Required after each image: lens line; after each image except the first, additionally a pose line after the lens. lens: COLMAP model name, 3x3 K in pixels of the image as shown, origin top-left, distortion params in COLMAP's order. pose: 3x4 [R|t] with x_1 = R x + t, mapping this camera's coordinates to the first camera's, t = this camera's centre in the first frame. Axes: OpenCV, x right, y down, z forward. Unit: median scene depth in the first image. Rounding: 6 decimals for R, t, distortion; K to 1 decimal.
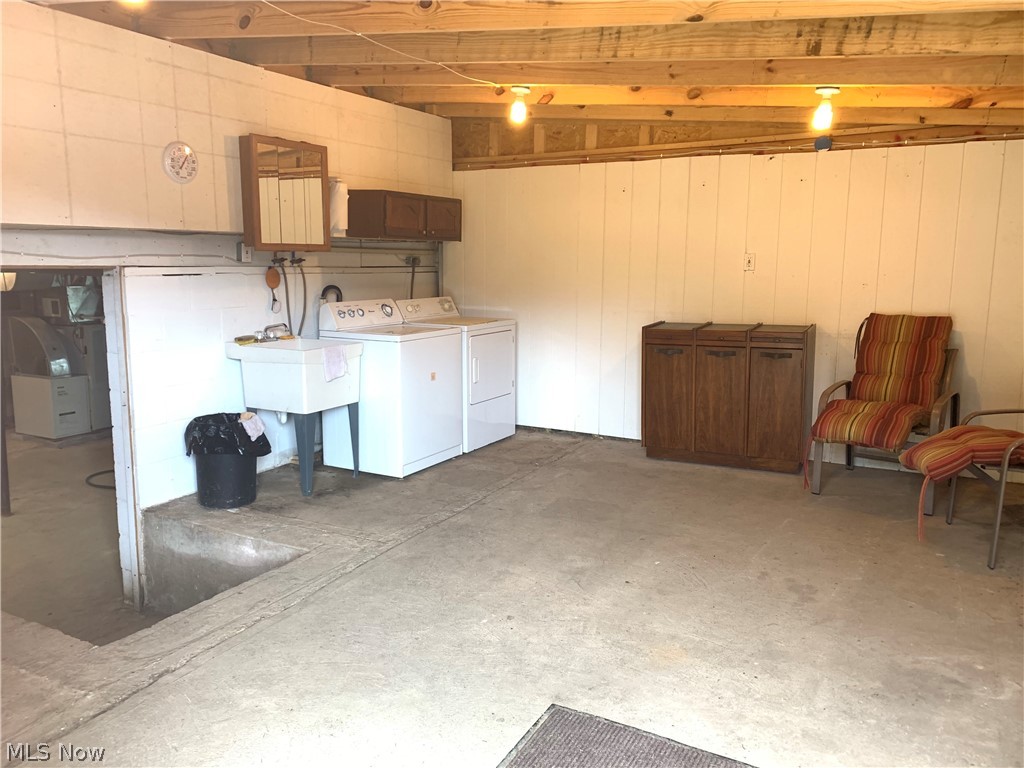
lens RADIAL K [[763.6, 0, 513.5], [0, 763.6, 380.6], [0, 0, 1]] dist [0.022599, -0.052710]
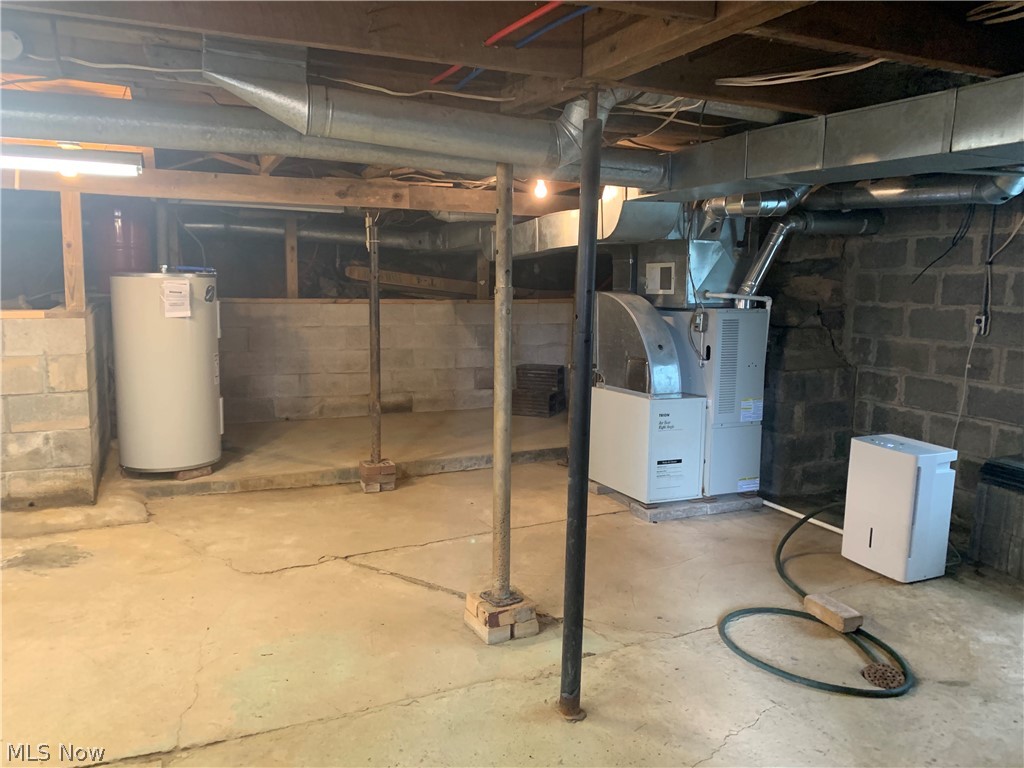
lens RADIAL K [[763.6, 0, 512.4], [0, 763.6, 385.0], [0, 0, 1]] dist [0.022599, -0.052710]
pose [[0.792561, 0.082324, -0.604210, -0.330739], [-0.103697, 0.994609, -0.000506, -0.000869], [0.600911, 0.063056, 0.796825, 0.464275]]
